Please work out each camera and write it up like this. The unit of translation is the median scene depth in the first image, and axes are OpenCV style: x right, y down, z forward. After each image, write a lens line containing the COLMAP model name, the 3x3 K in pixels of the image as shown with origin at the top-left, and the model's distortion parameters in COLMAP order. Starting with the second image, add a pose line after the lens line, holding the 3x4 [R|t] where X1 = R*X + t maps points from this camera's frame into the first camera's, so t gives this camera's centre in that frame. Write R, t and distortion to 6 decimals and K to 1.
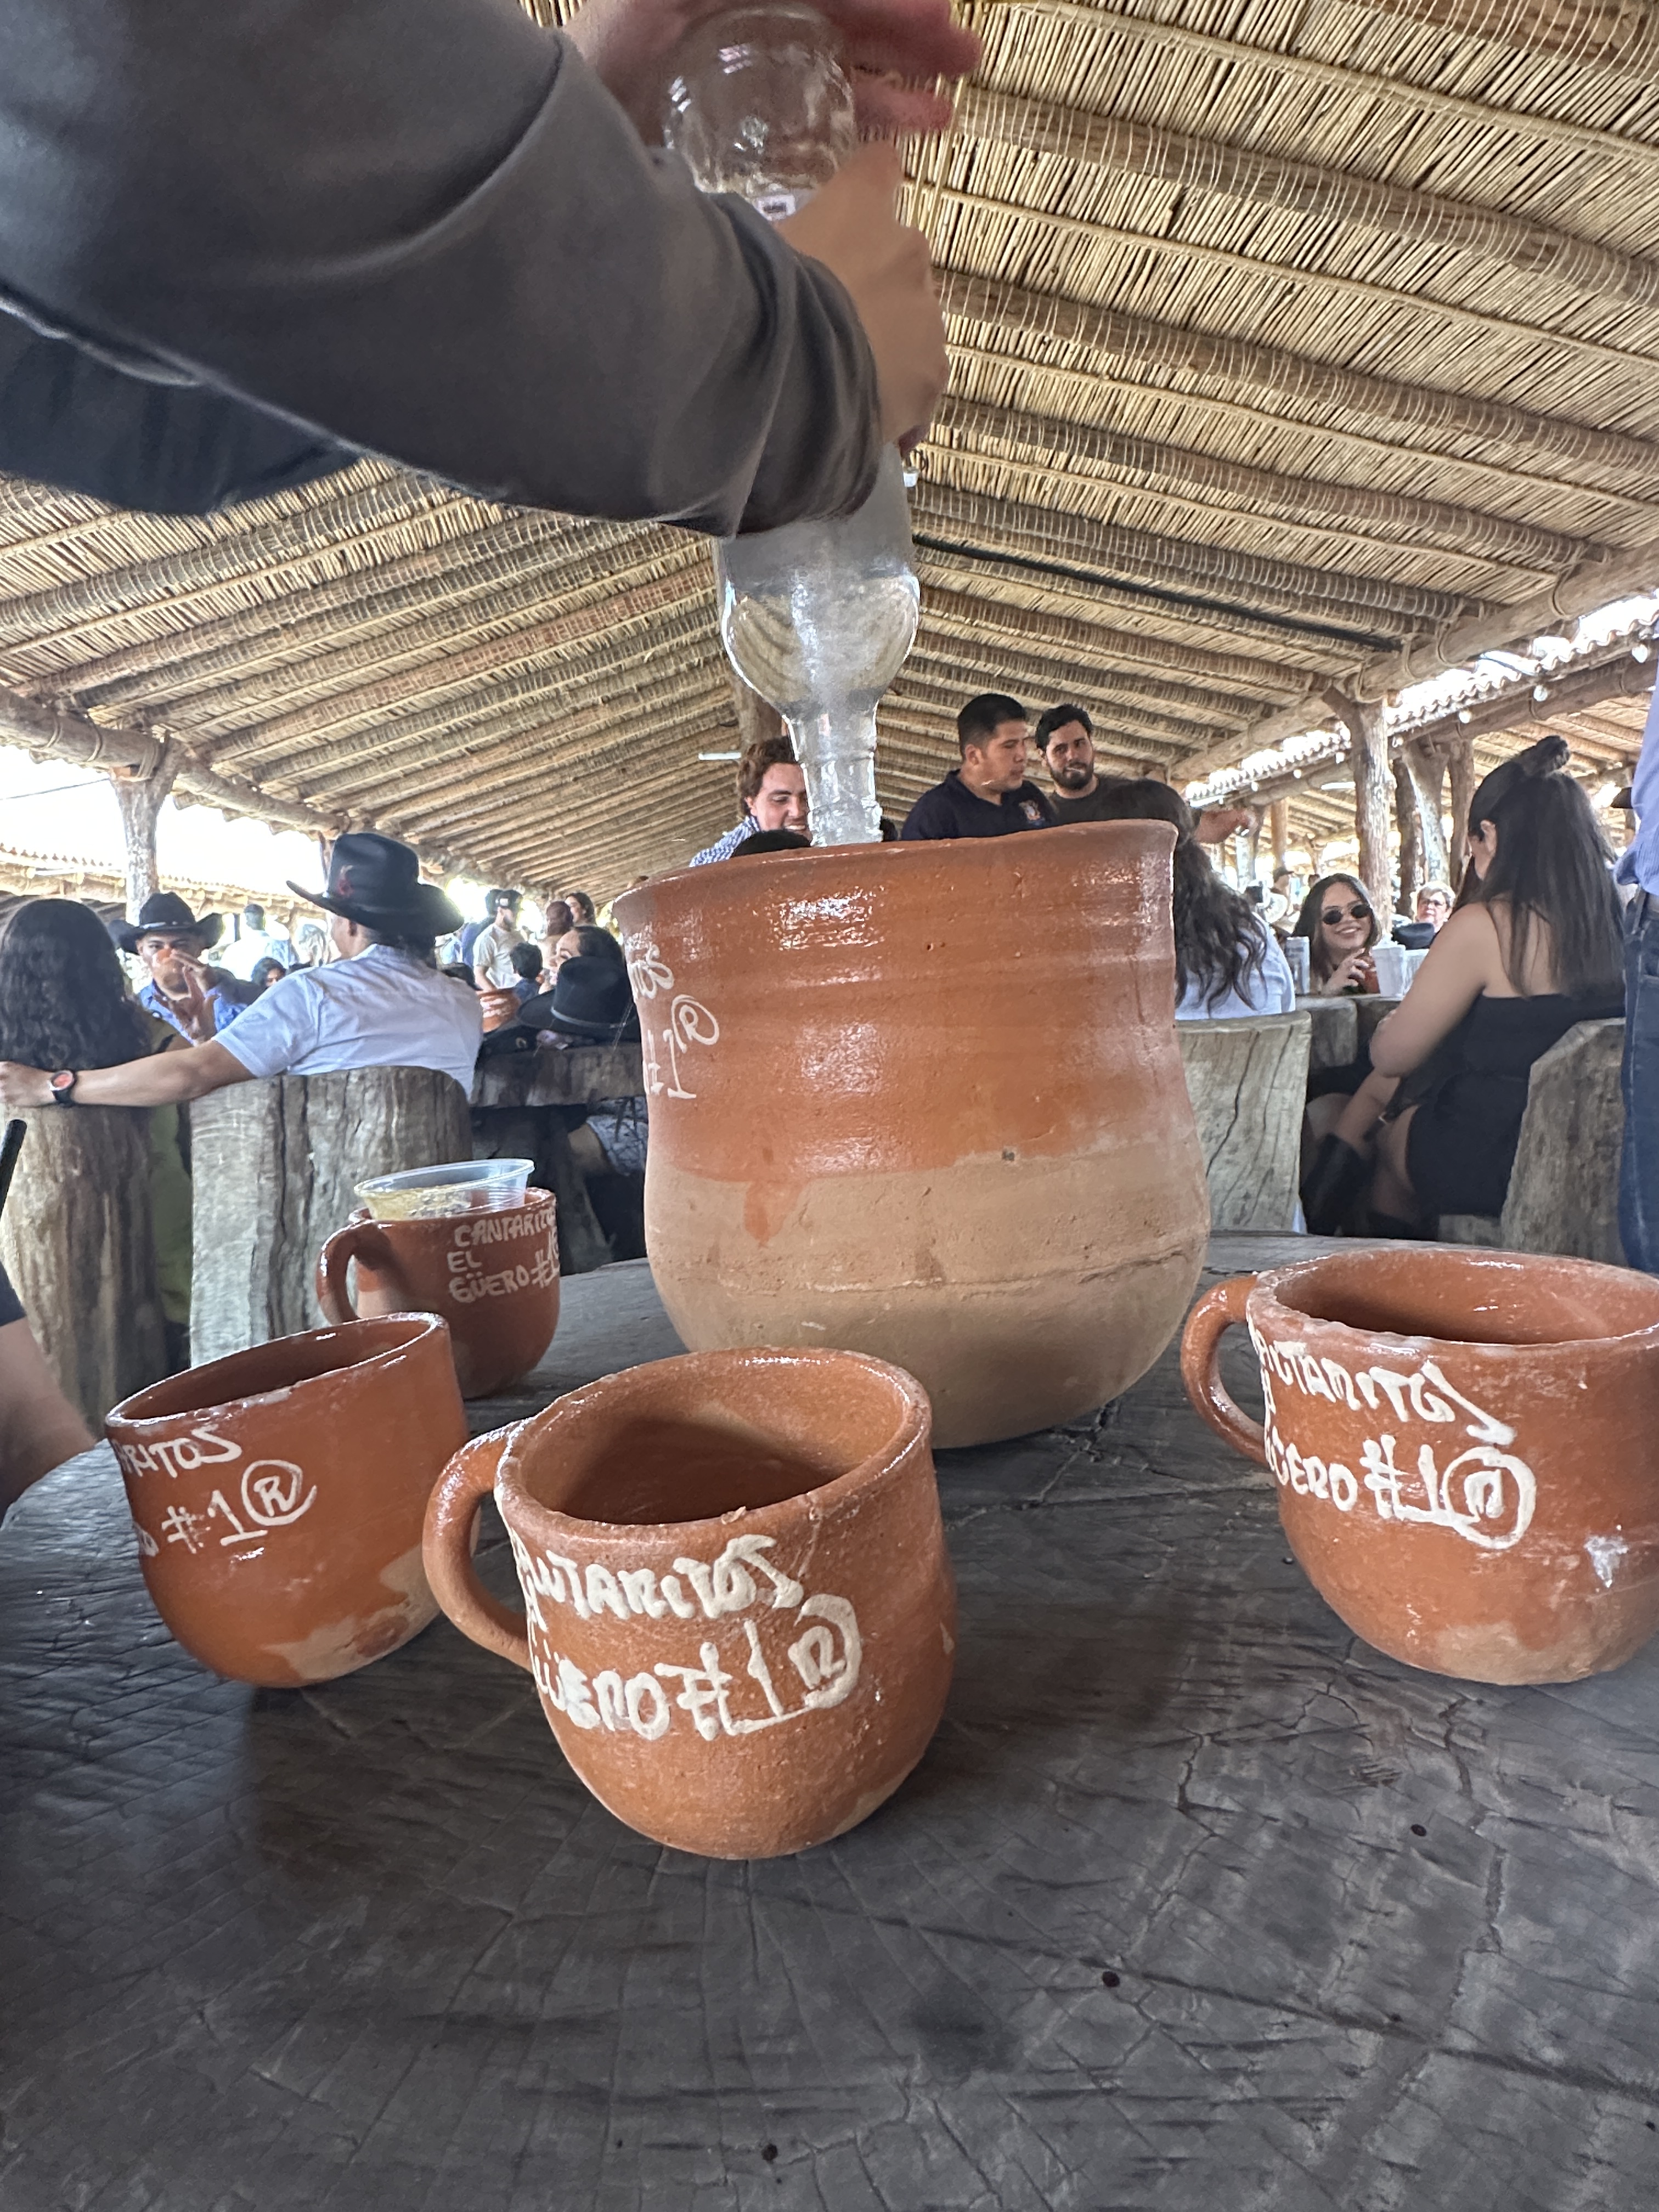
lens RADIAL K [[1278.3, 0, 793.7], [0, 1278.3, 1093.4], [0, 0, 1]] dist [0.000557, 0.002226]
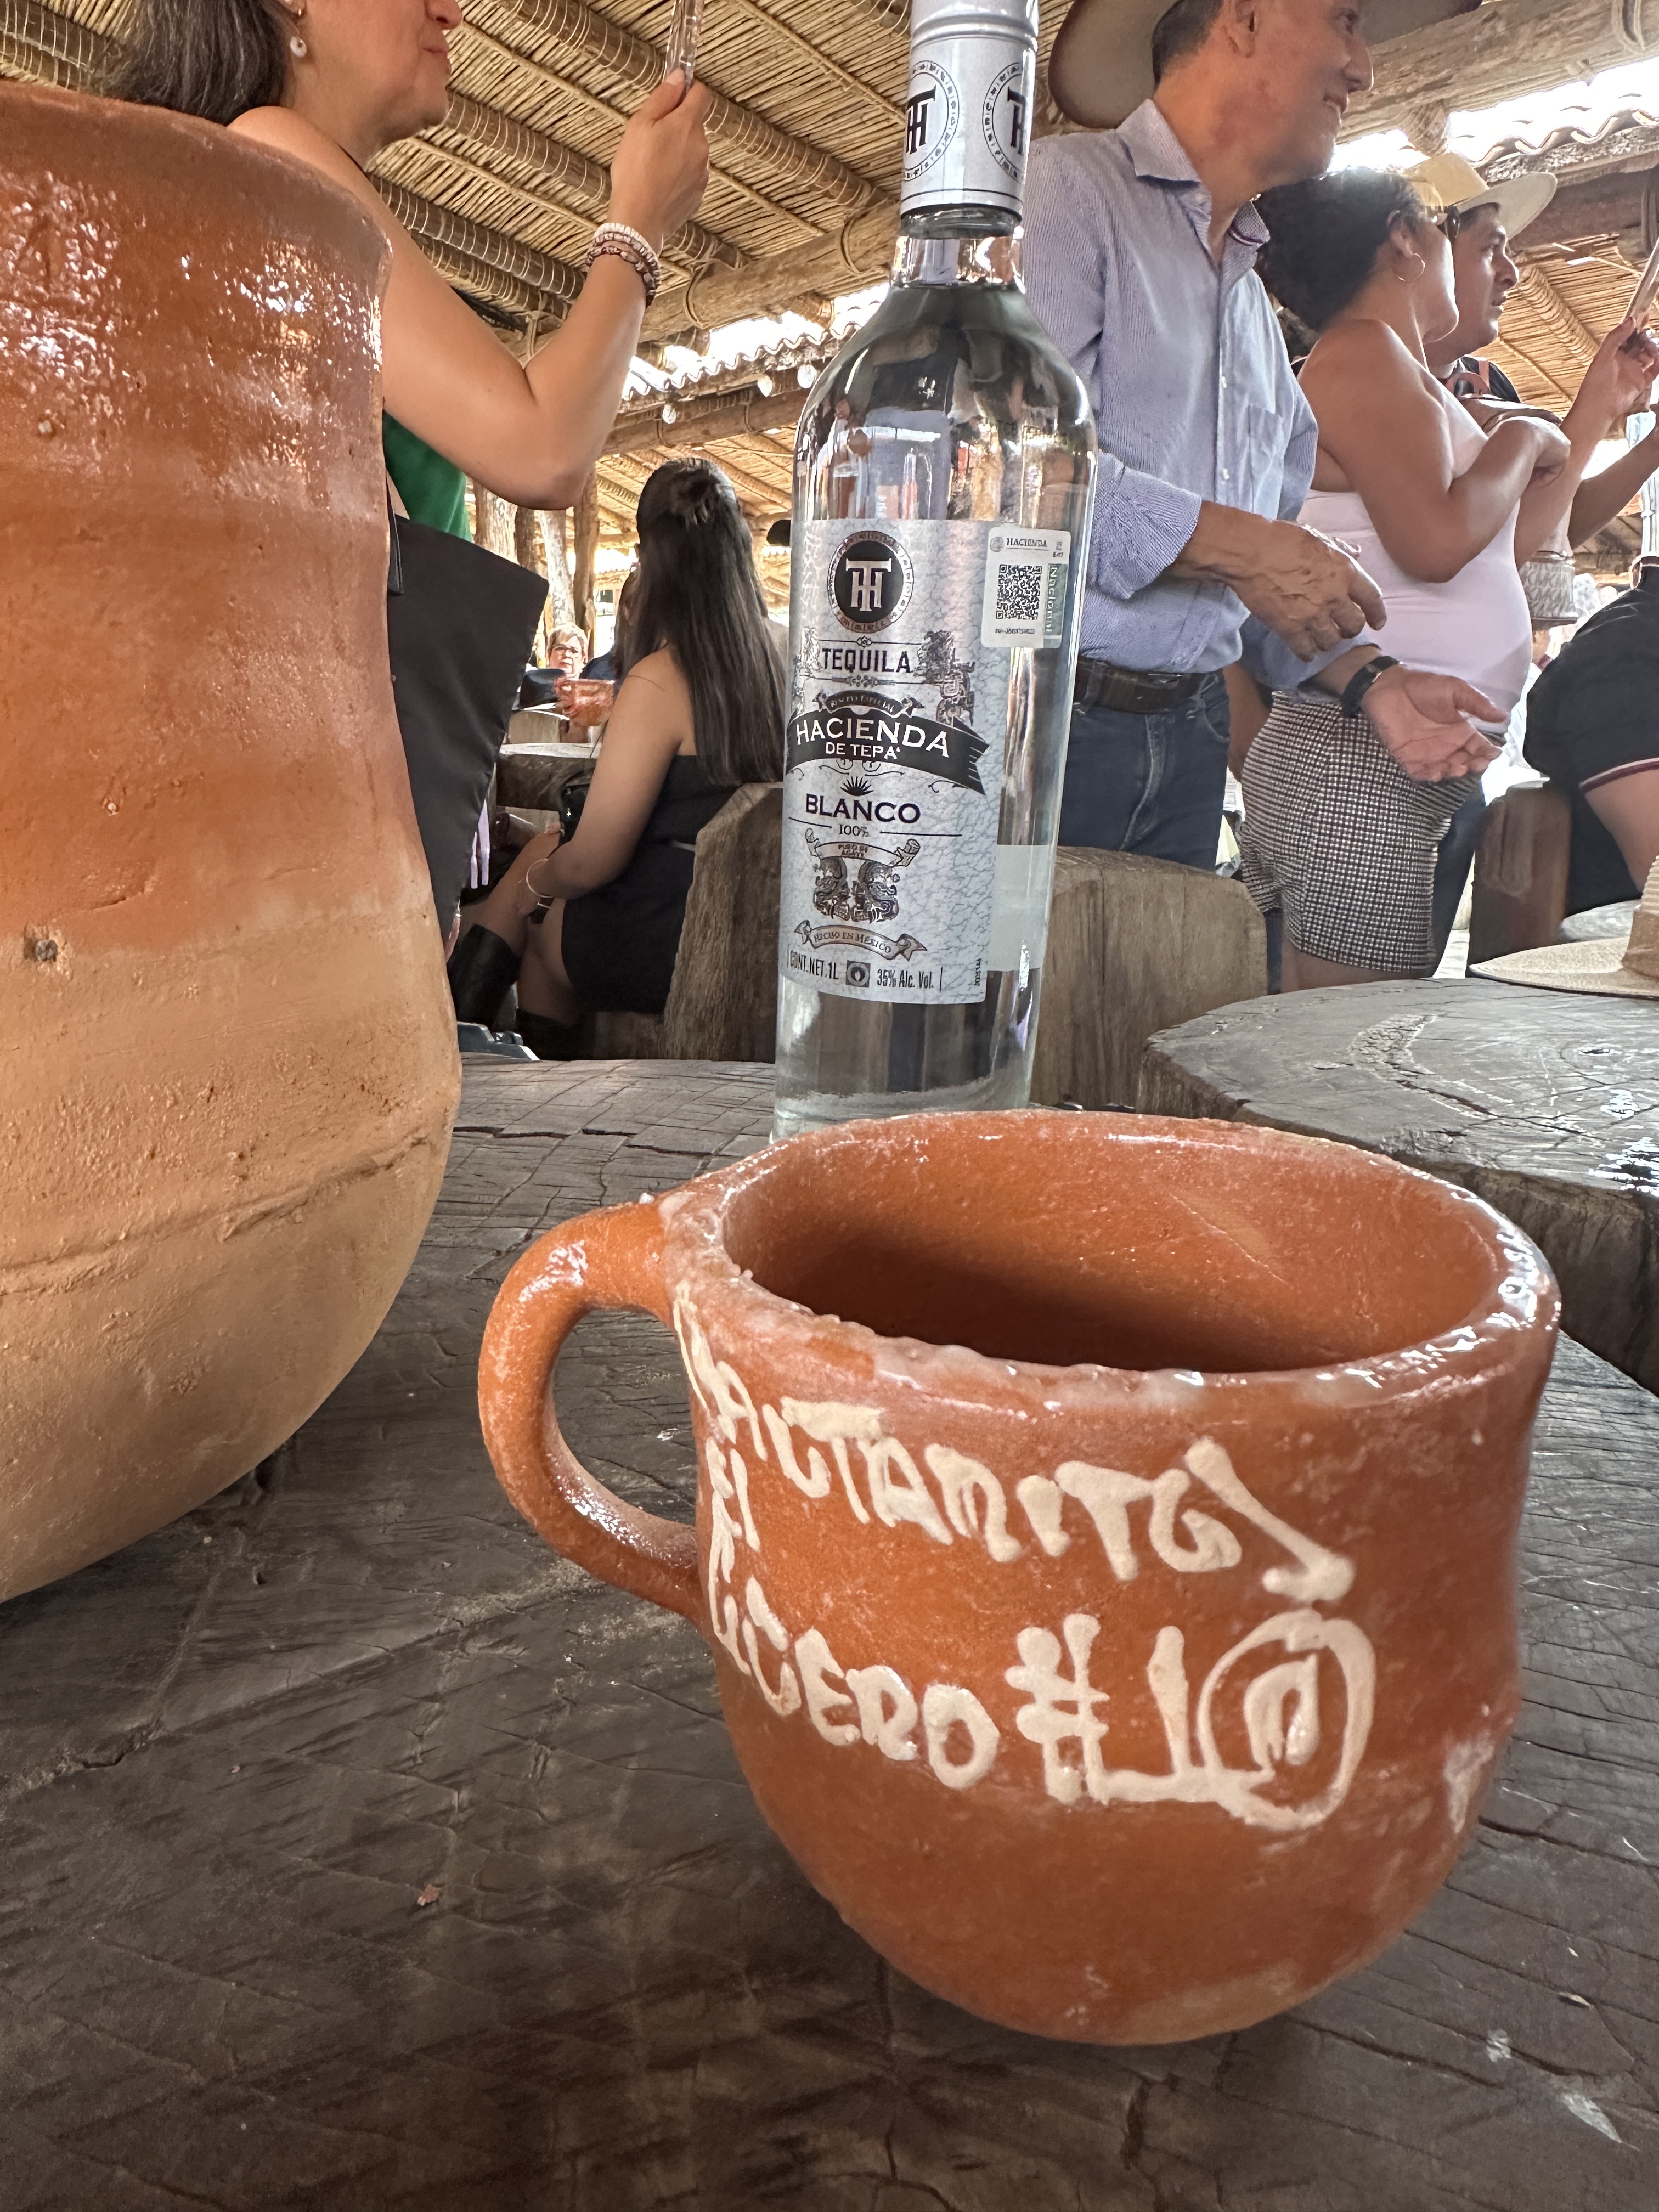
lens RADIAL K [[1582.2, 0, 754.1], [0, 1582.2, 1034.6], [0, 0, 1]] dist [0.004173, -0.001056]
pose [[0.830284, -0.053464, 0.554771, 0.010676], [-0.003436, 0.994878, 0.101020, 0.003323], [-0.557330, -0.085781, 0.825848, 0.064205]]
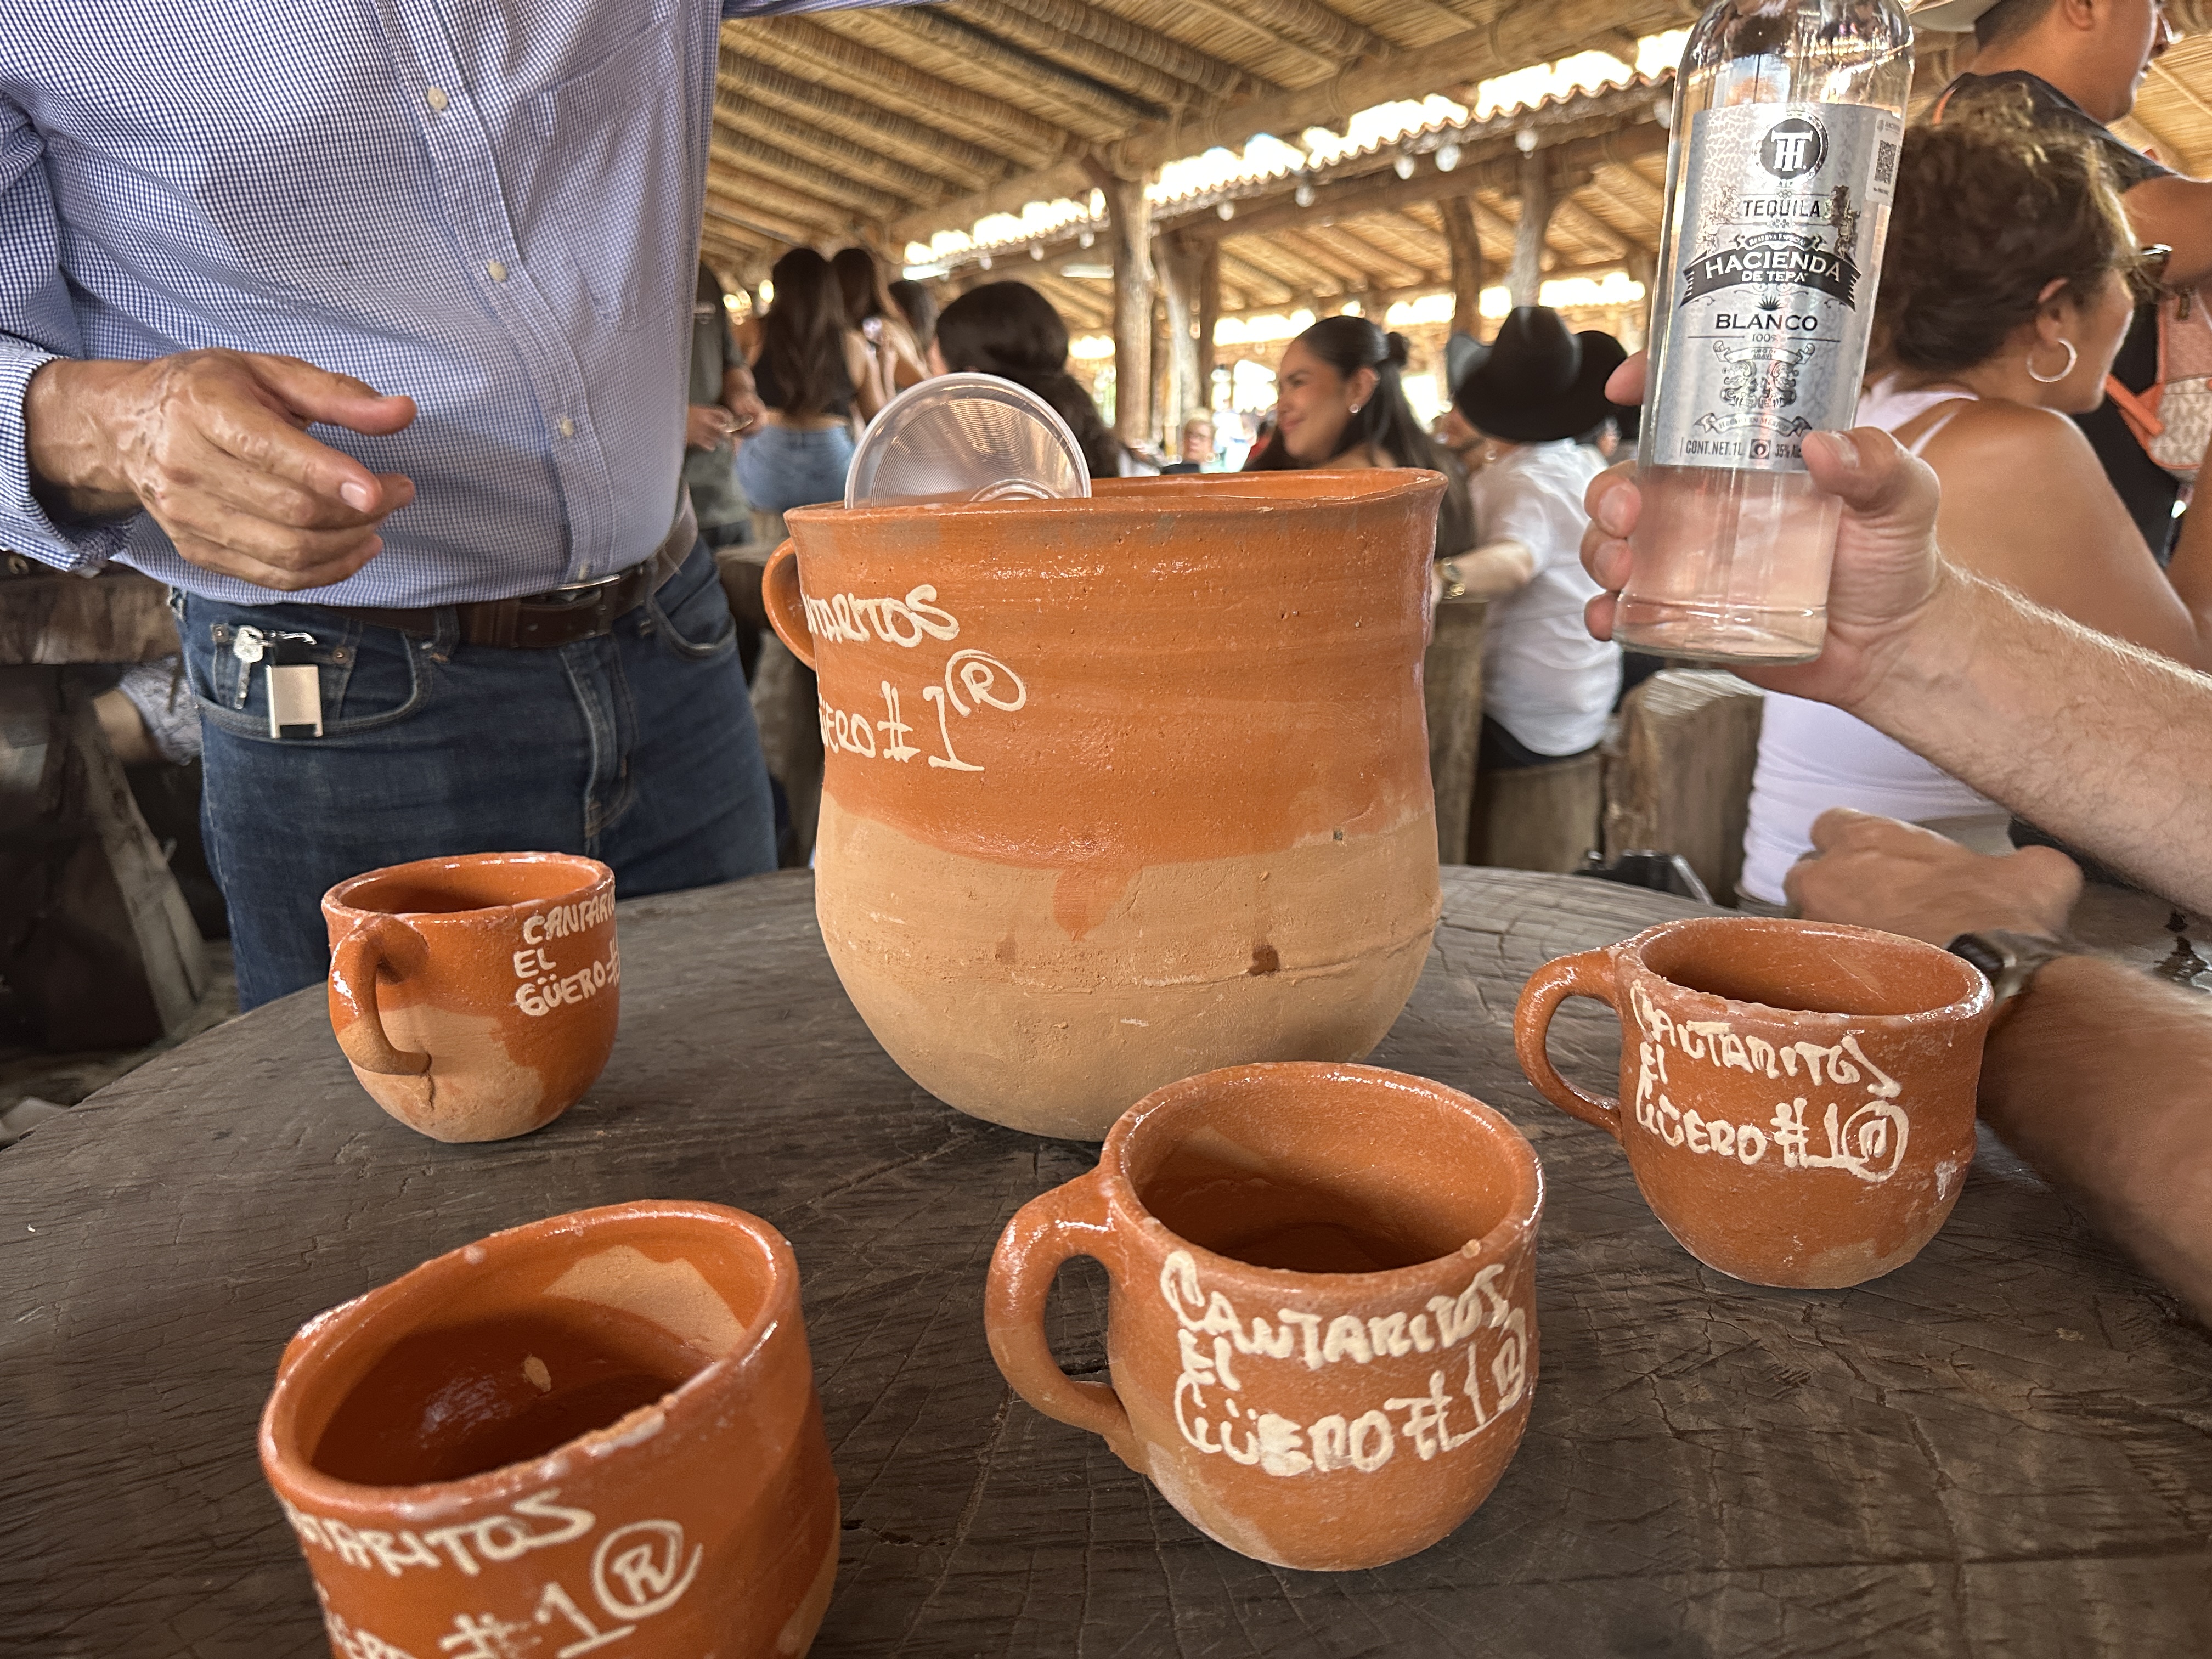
lens RADIAL K [[1625.0, 0, 1140.3], [0, 1625.0, 829.0], [0, 0, 1]] dist [0.062458, -0.148931]
pose [[0.895093, -0.031593, 0.444759, -0.070380], [-0.022058, 0.993128, 0.114936, -0.012821], [-0.445334, -0.112689, 0.888245, -0.002151]]
